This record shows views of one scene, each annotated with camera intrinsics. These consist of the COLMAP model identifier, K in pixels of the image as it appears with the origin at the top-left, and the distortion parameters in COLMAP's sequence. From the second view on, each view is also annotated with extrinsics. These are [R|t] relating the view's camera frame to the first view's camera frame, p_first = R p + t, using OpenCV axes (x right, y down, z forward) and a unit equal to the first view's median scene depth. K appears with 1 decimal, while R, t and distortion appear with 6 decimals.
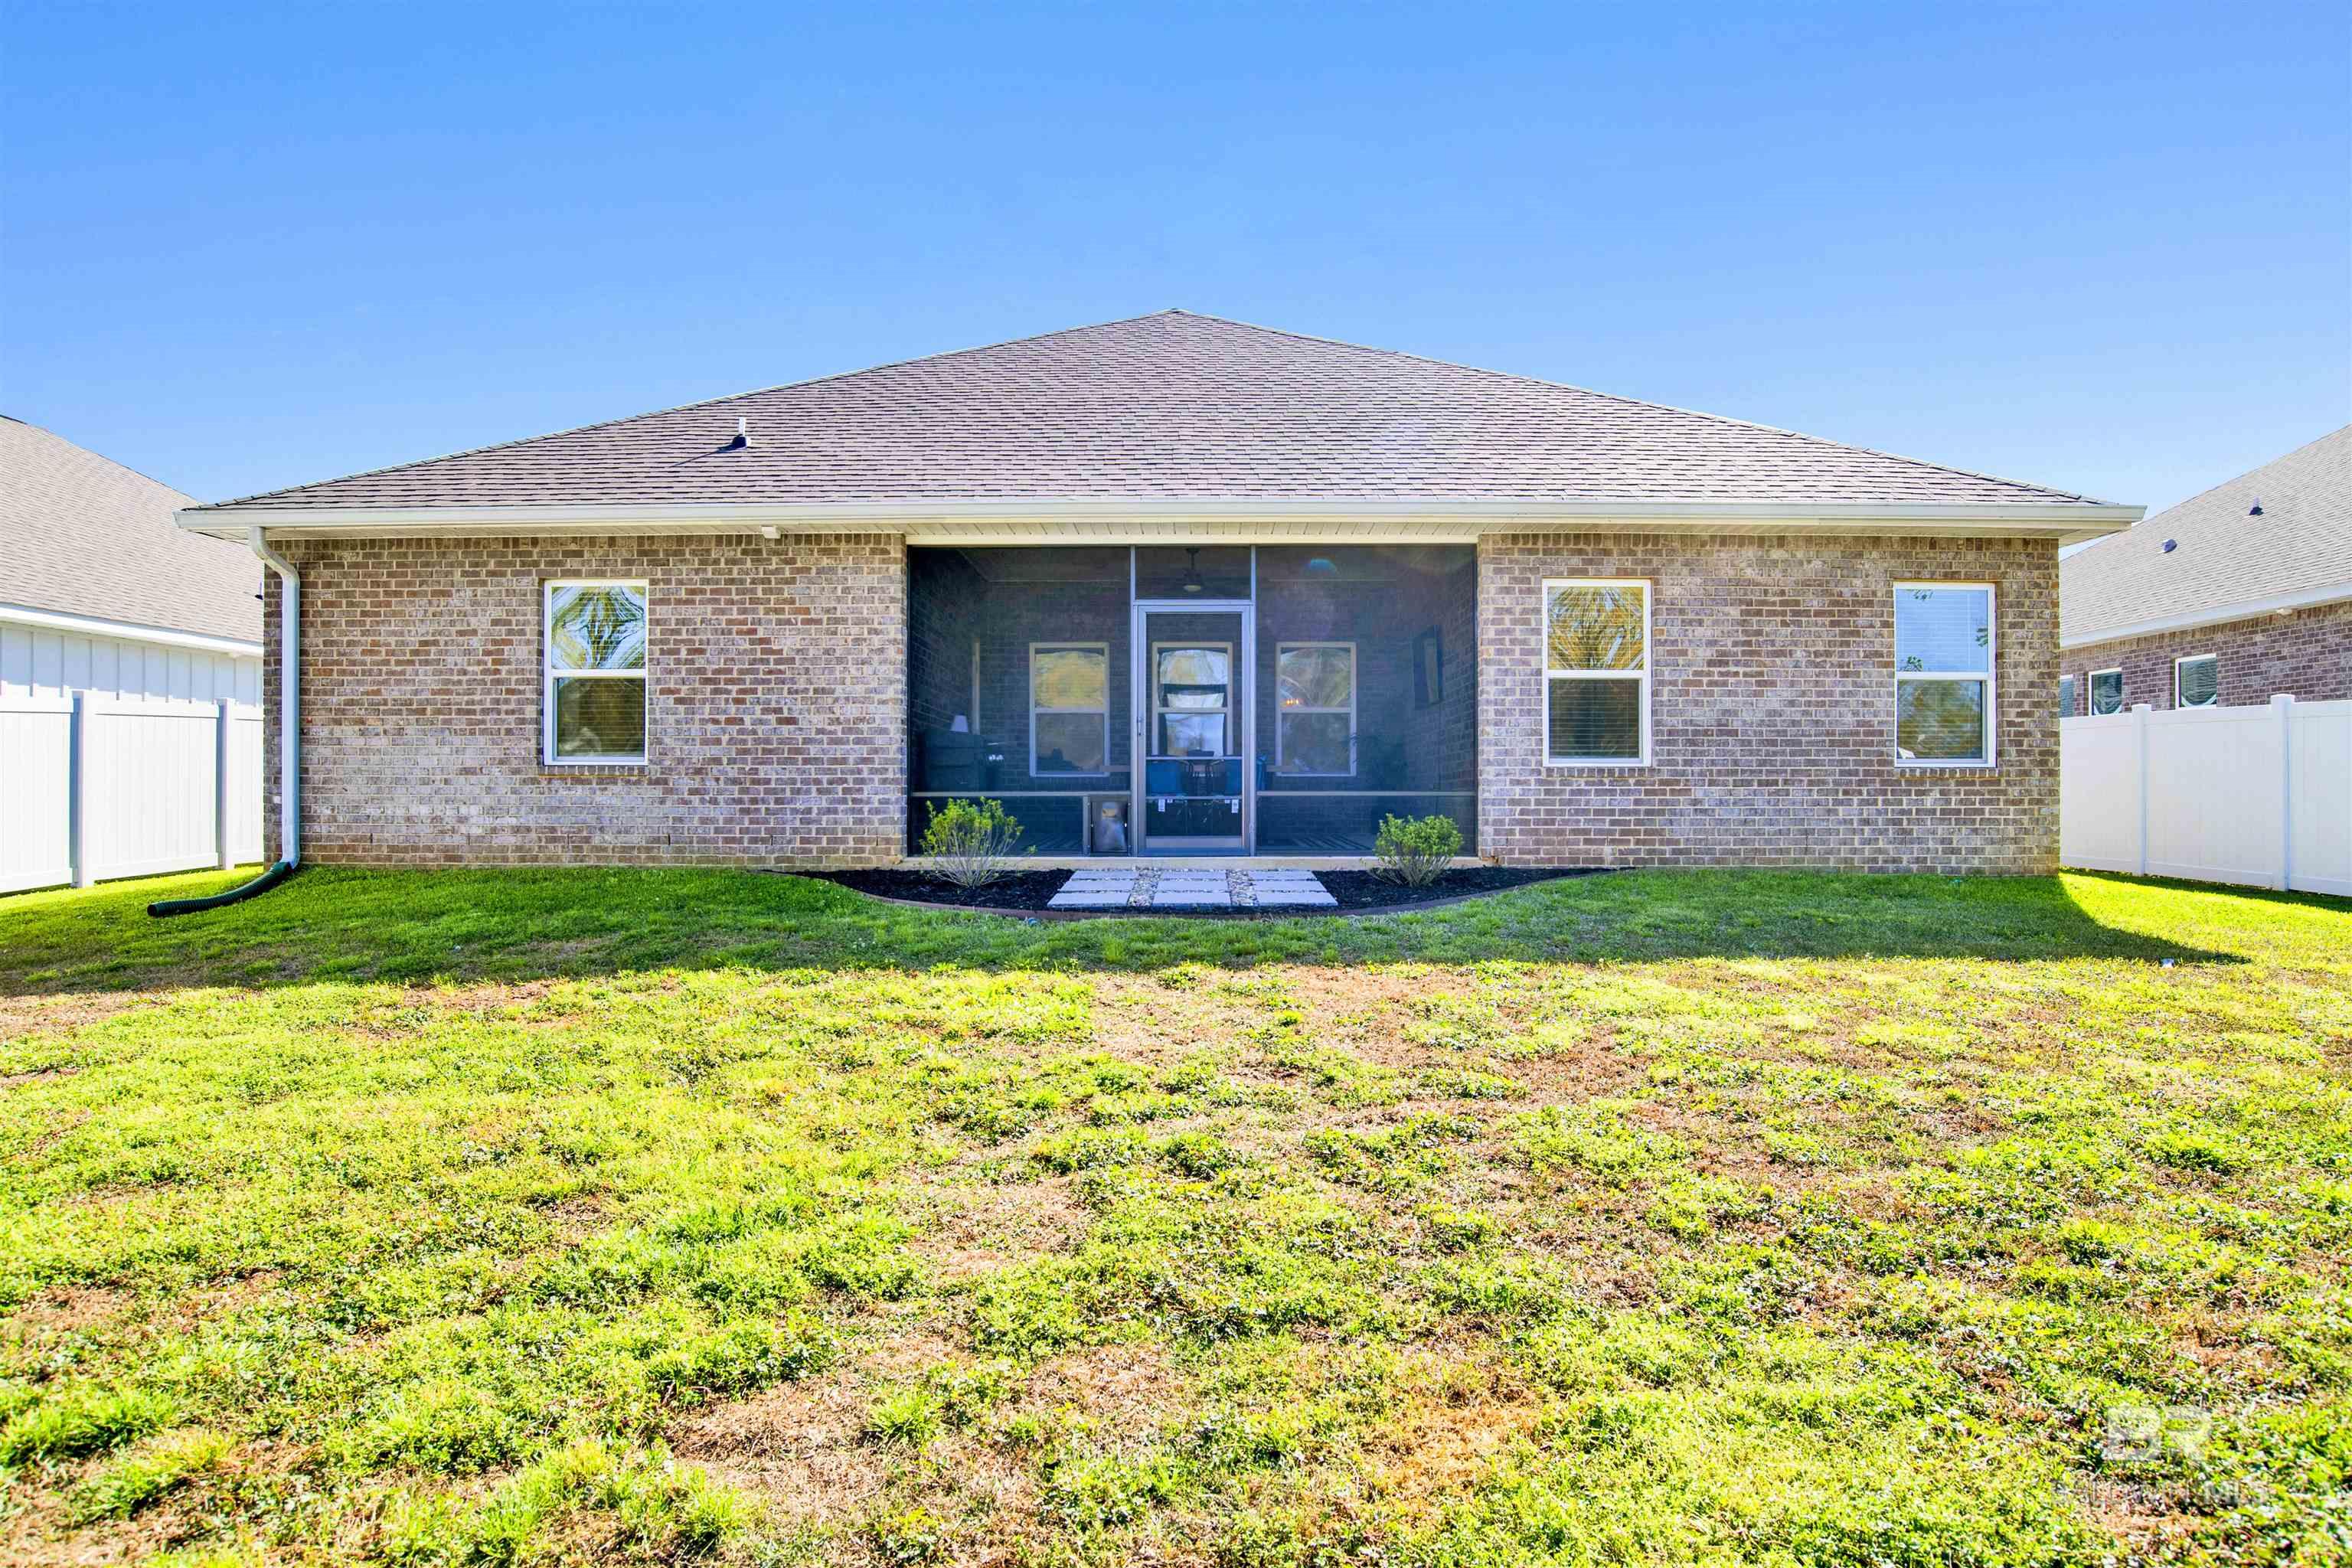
lens RADIAL K [[1244.2, 0, 1169.5], [0, 1244.2, 783.4], [0, 0, 1]] dist [-0.066450, 0.021400]
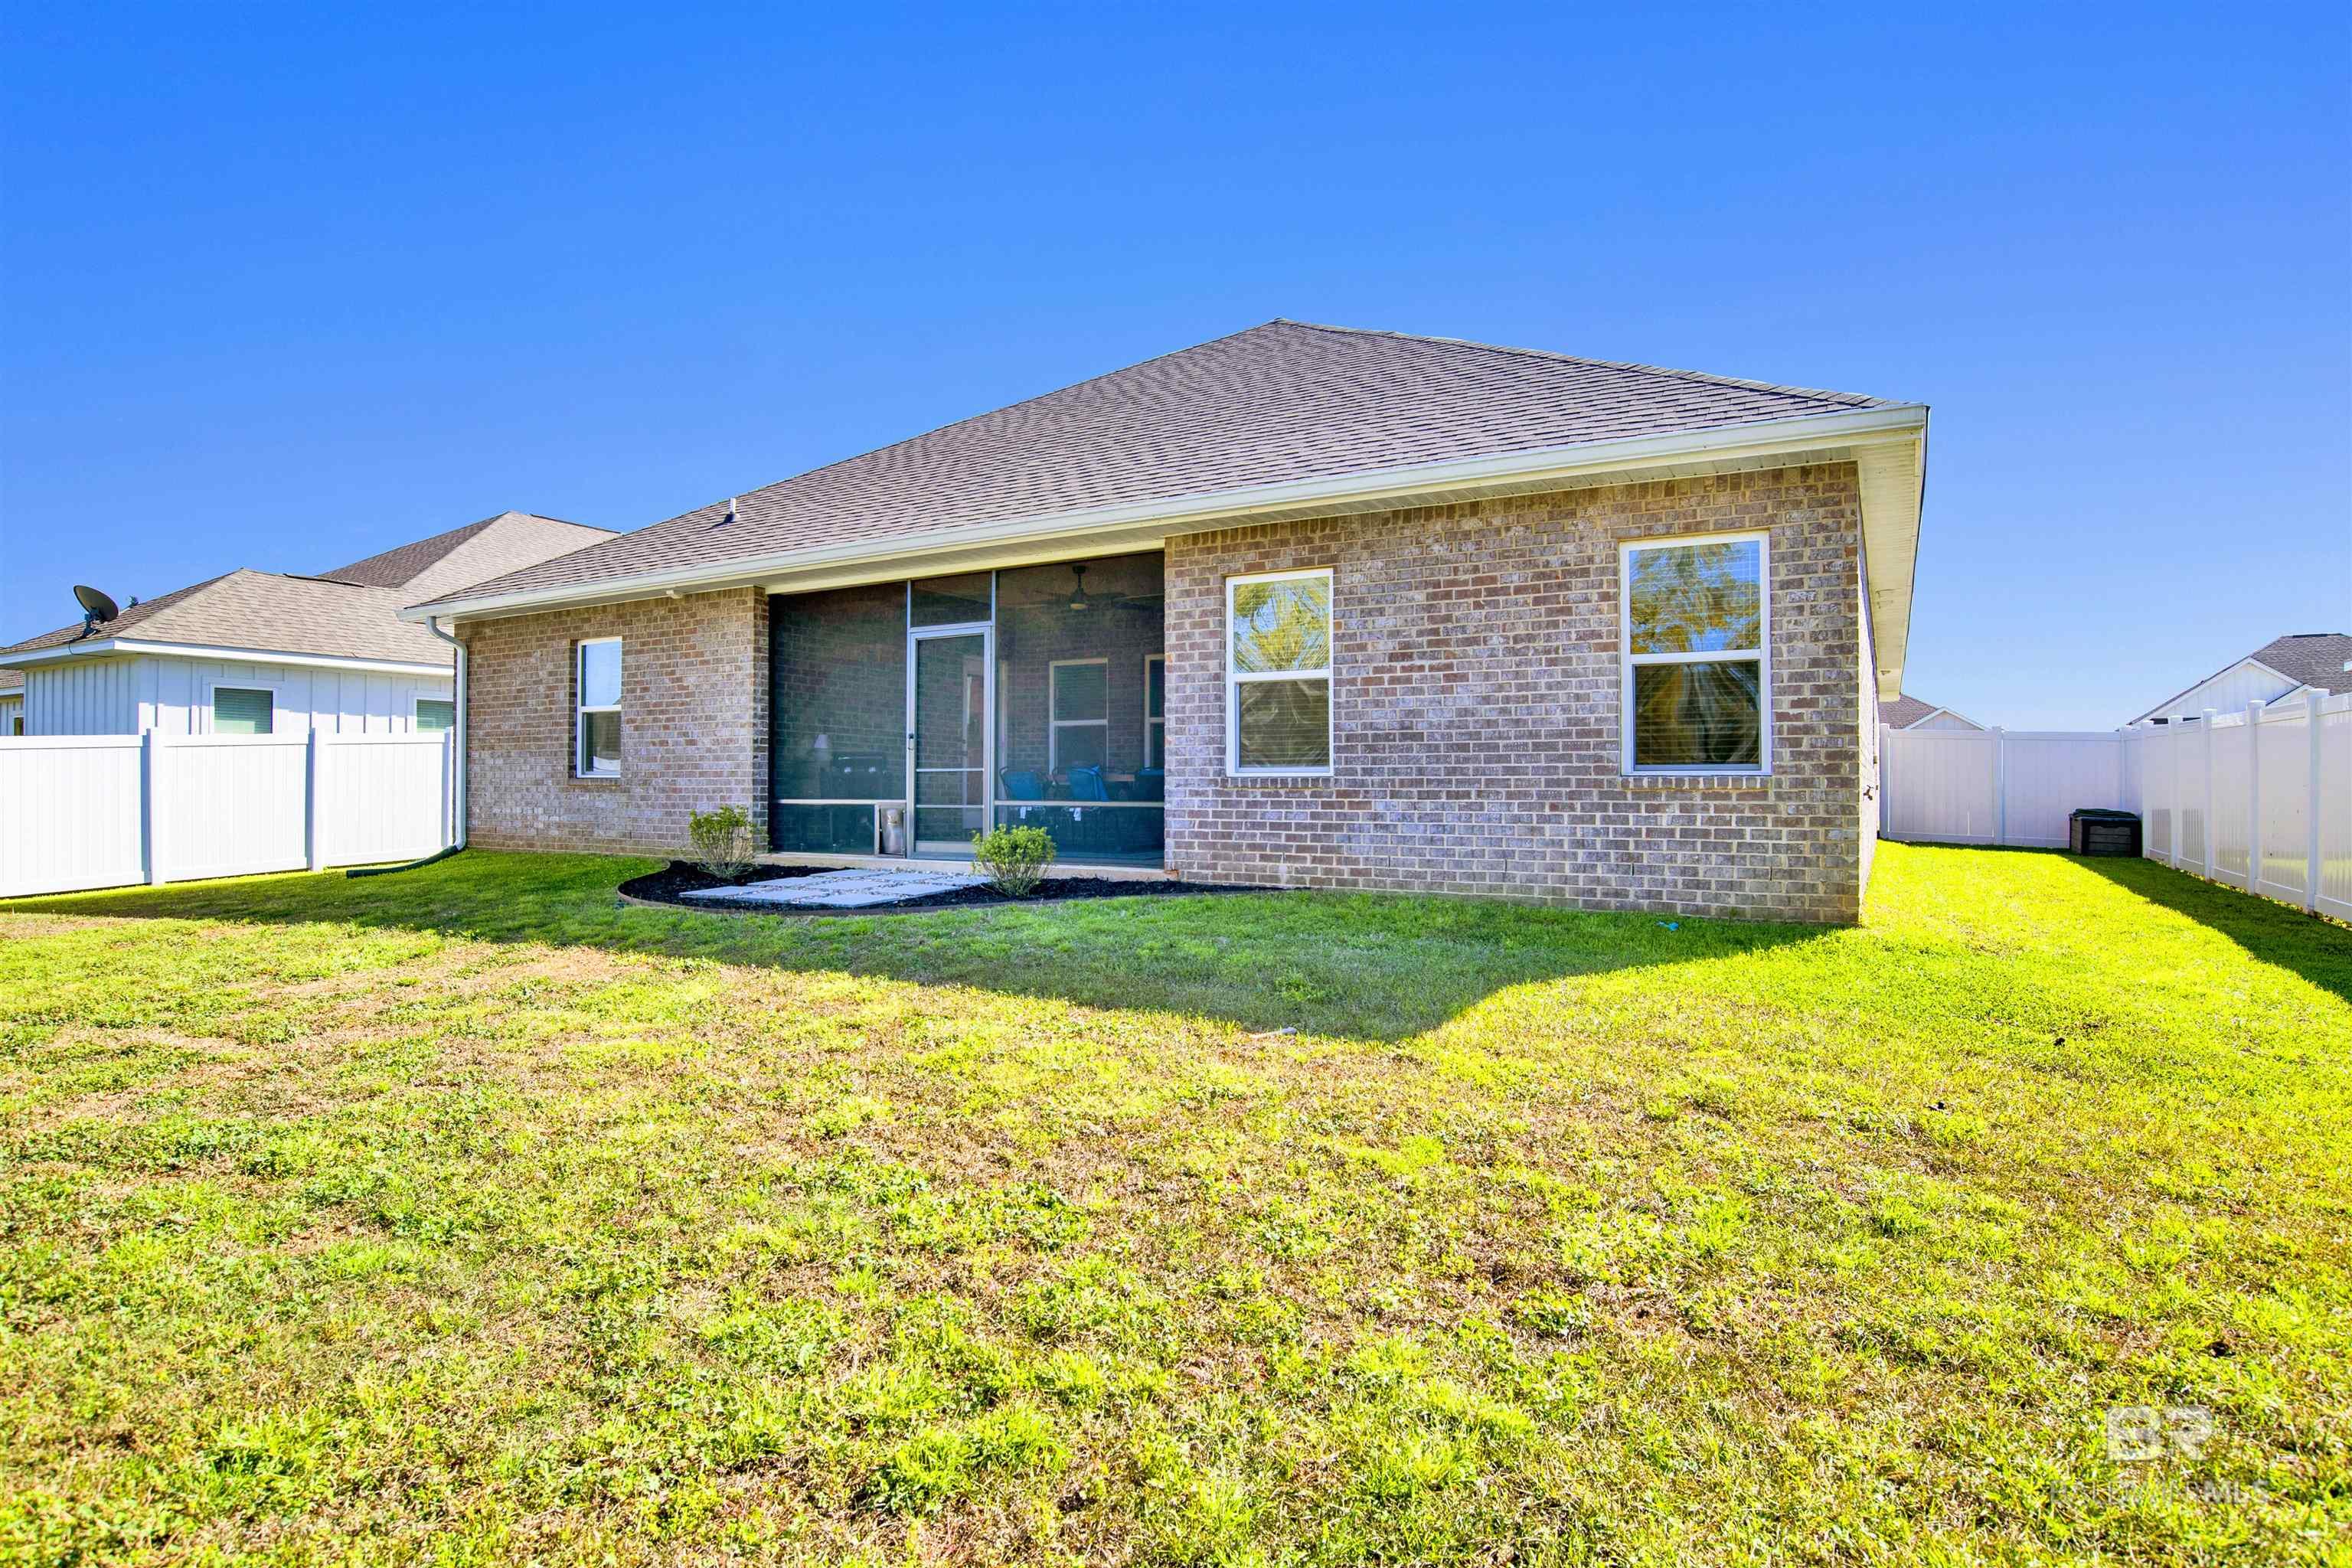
lens RADIAL K [[1244.2, 0, 1176.4], [0, 1244.2, 768.4], [0, 0, 1]] dist [-0.066450, 0.021400]
pose [[0.867091, -0.006636, -0.498106, 0.746101], [0.003406, 0.999967, -0.007394, -0.013158], [0.498139, 0.004714, 0.867085, 0.159693]]
